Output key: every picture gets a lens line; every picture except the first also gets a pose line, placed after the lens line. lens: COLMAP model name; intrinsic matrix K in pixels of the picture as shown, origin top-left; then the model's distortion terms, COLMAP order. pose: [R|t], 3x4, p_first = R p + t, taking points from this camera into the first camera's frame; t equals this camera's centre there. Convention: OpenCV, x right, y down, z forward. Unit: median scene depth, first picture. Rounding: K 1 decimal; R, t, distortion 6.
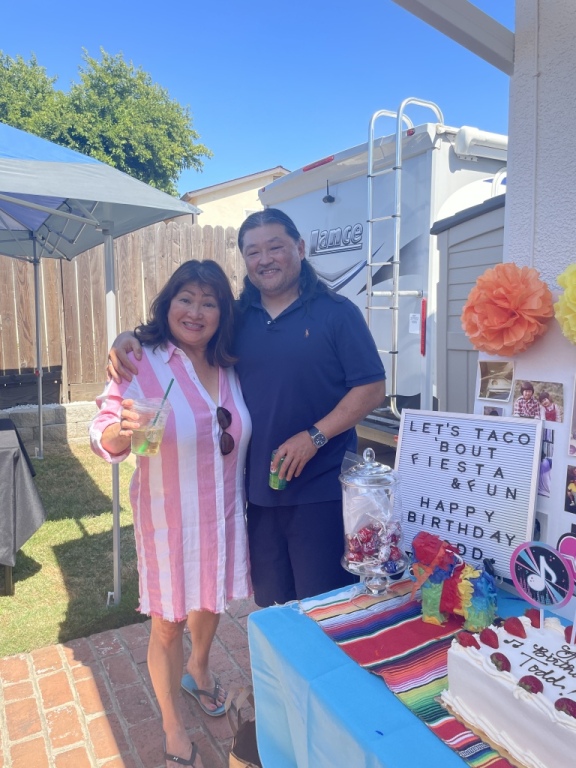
lens RADIAL K [[578.1, 0, 298.0], [0, 578.1, 380.1], [0, 0, 1]] dist [0.095640, -0.121663]
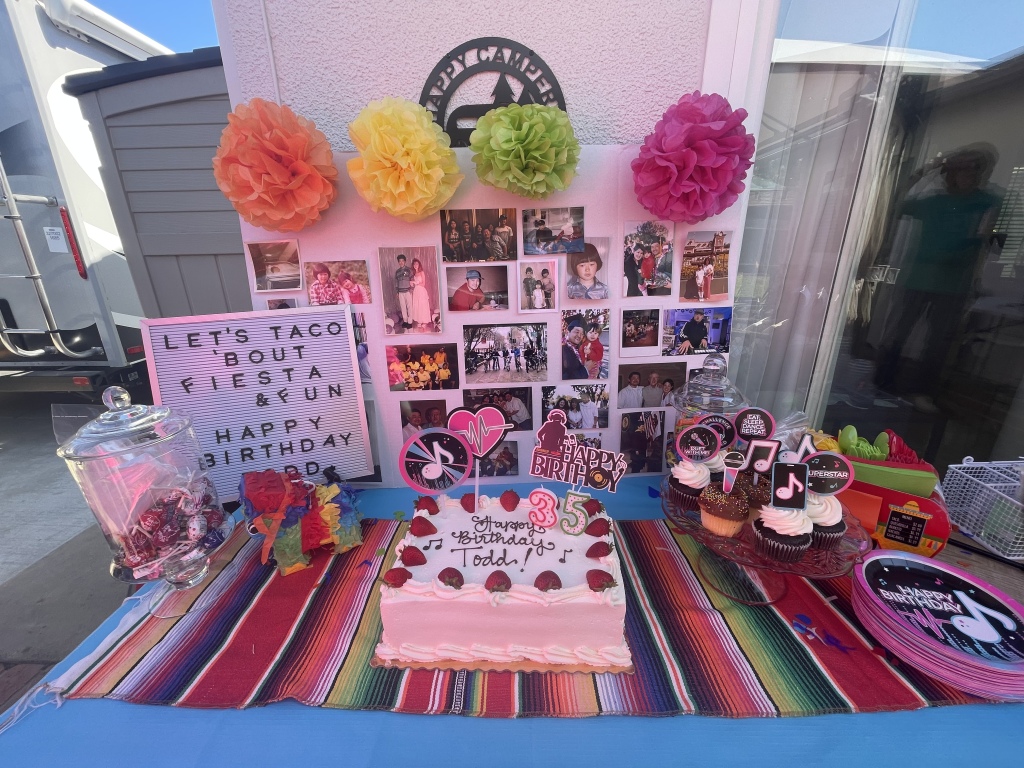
lens RADIAL K [[415.3, 0, 511.1], [0, 415.3, 380.1], [0, 0, 1]] dist [-0.005900, 0.000270]
pose [[0.504861, -0.263556, 0.821982, -0.009805], [0.100260, 0.963707, 0.247418, 0.024813], [-0.857358, -0.042500, 0.512962, 0.231851]]
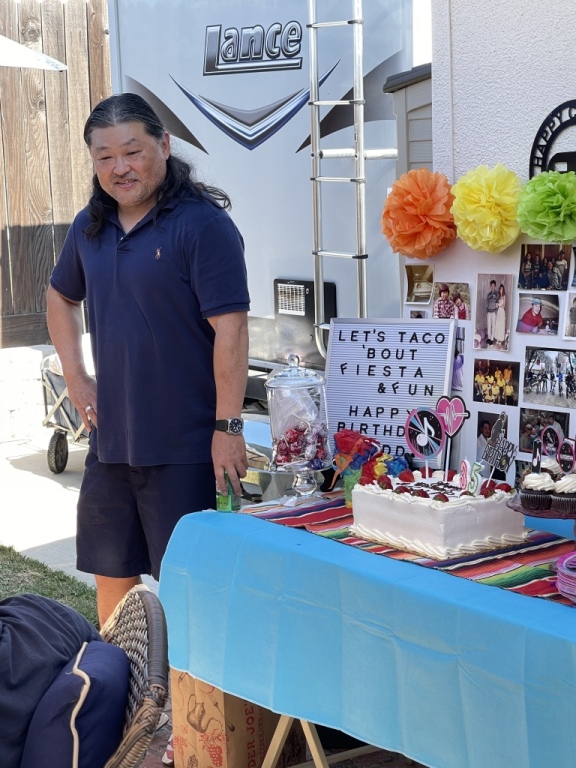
lens RADIAL K [[1615.0, 0, 288.0], [0, 1615.0, 384.0], [0, 0, 1]] dist [0.017374, 2.786272]
pose [[0.996391, -0.034853, 0.077400, -0.057938], [0.032577, 0.999005, 0.030472, 0.045025], [-0.078385, -0.027841, 0.996534, -0.977507]]
